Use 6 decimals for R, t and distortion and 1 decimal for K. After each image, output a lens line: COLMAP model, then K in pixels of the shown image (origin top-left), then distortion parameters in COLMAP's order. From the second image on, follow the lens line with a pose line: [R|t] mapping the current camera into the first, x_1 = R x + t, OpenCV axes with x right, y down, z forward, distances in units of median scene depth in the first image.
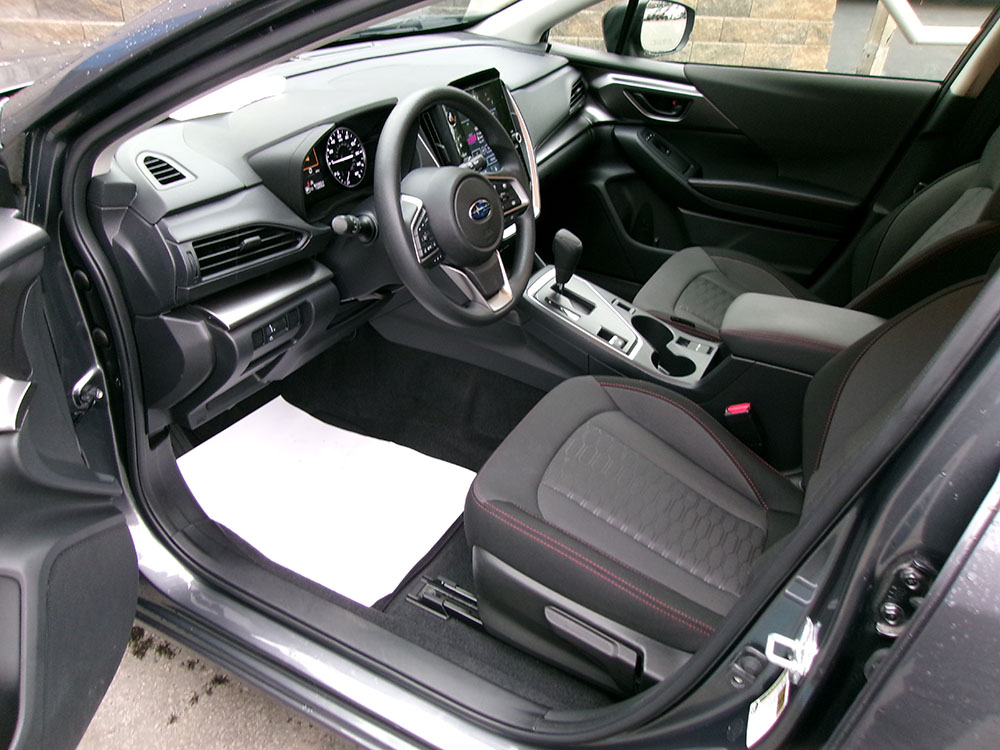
lens RADIAL K [[778.4, 0, 492.9], [0, 778.4, 377.8], [0, 0, 1]] dist [-0.037917, 0.069572]
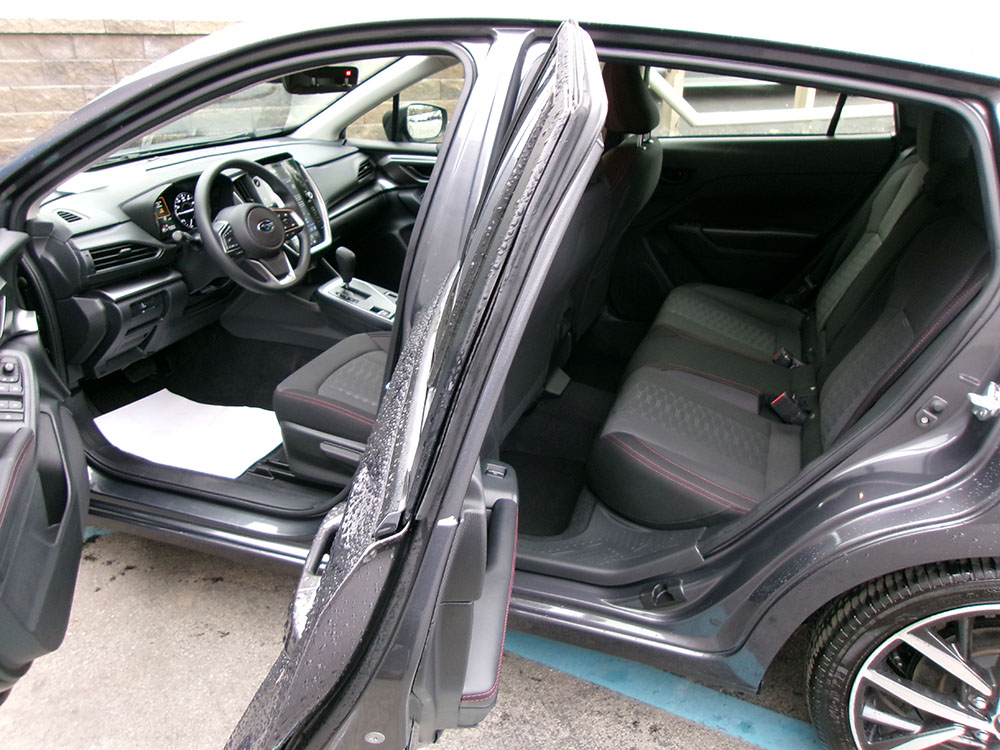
lens RADIAL K [[778.4, 0, 492.9], [0, 778.4, 377.8], [0, 0, 1]] dist [-0.037917, 0.069572]
pose [[0.988088, -0.117074, 0.099877, 0.249194], [0.129463, 0.983257, -0.128236, 0.367972], [-0.083191, 0.139639, 0.986702, -0.621802]]
